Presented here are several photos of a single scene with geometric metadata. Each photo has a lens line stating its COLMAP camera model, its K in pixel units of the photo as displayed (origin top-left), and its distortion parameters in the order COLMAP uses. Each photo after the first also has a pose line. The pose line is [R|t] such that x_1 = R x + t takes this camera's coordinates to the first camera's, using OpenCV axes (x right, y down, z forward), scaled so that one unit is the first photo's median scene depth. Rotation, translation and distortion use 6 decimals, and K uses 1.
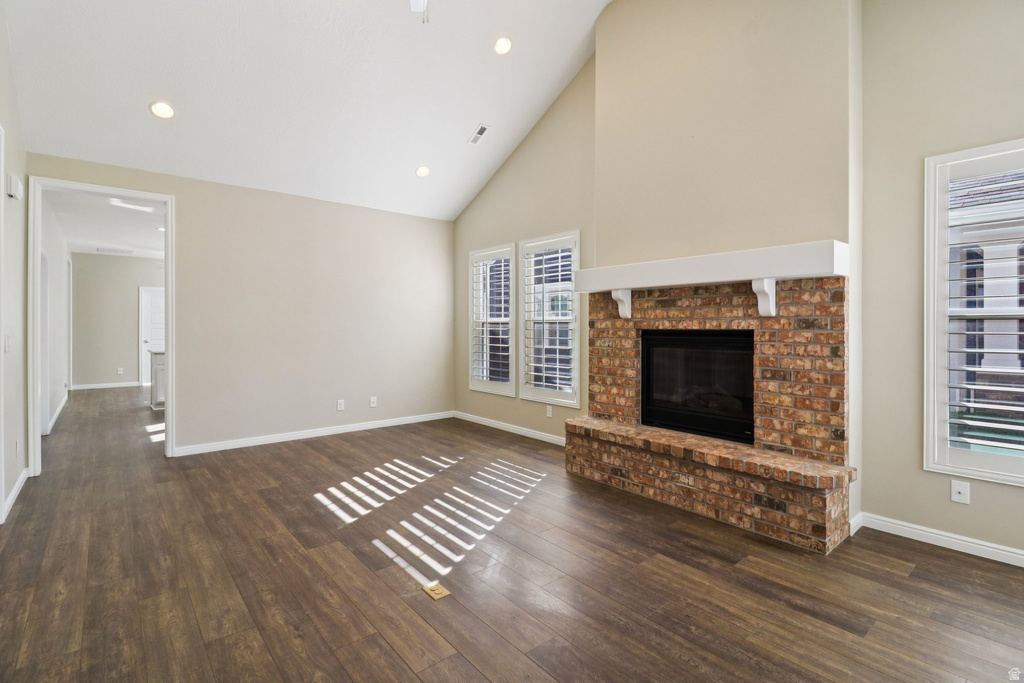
lens RADIAL K [[481.2, 0, 513.7], [0, 481.2, 324.7], [0, 0, 1]] dist [0.019754, -0.007341]
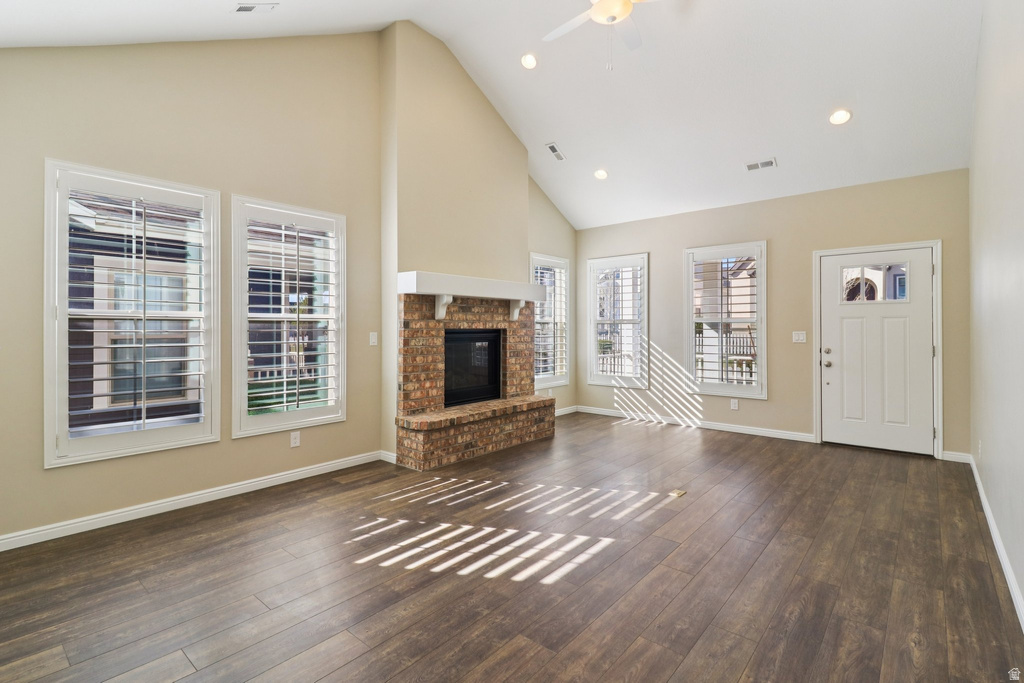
lens RADIAL K [[481.2, 0, 494.7], [0, 481.2, 323.2], [0, 0, 1]] dist [0.019754, -0.007341]
pose [[-0.145514, 0.006423, 0.989335, -0.971189], [-0.004358, 0.999965, -0.007134, 0.002954], [-0.989347, -0.005350, -0.145481, 1.078443]]
